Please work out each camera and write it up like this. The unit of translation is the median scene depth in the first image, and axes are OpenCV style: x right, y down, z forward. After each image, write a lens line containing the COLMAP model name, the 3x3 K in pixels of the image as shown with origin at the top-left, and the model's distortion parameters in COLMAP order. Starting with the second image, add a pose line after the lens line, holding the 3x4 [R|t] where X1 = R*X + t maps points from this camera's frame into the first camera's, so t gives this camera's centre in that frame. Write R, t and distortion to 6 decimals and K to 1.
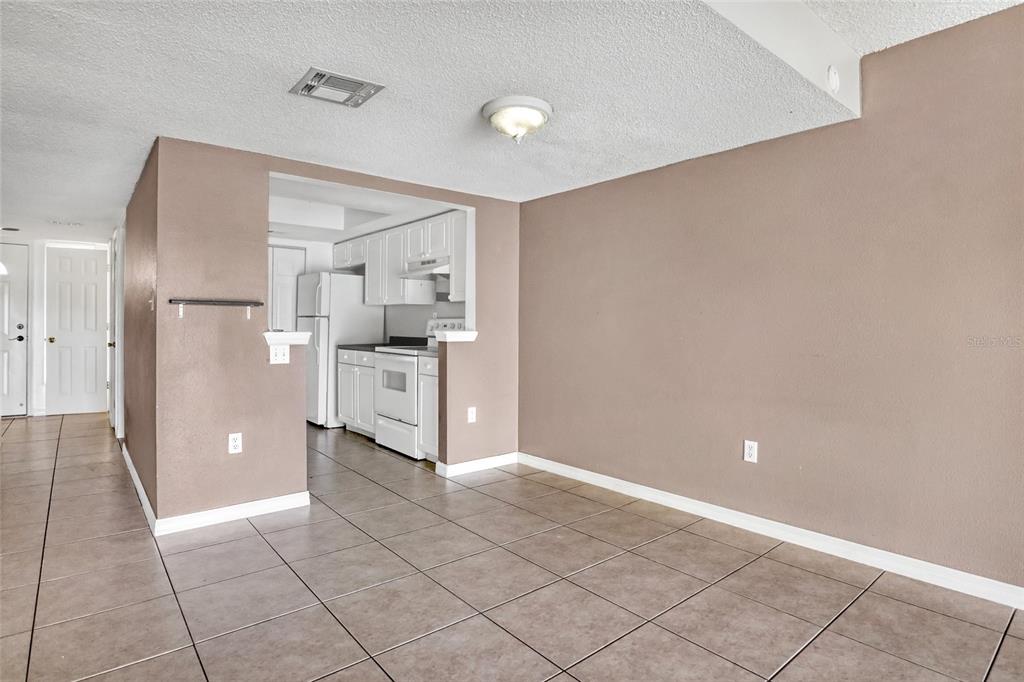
lens RADIAL K [[533.0, 0, 510.2], [0, 533.0, 323.6], [0, 0, 1]] dist [-0.033860, 0.000977]
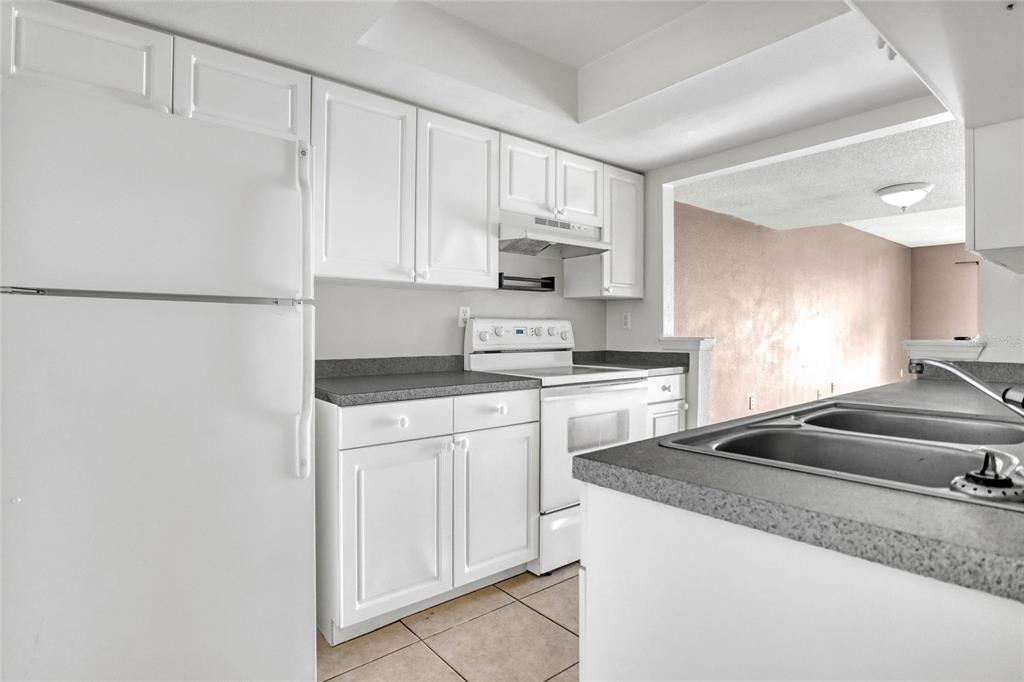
lens RADIAL K [[533.0, 0, 510.2], [0, 533.0, 323.6], [0, 0, 1]] dist [-0.033860, 0.000977]
pose [[0.012011, -0.006051, 0.999910, -0.737179], [-0.001666, 0.999980, 0.006071, -0.007441], [-0.999926, -0.001739, 0.012001, 1.024676]]
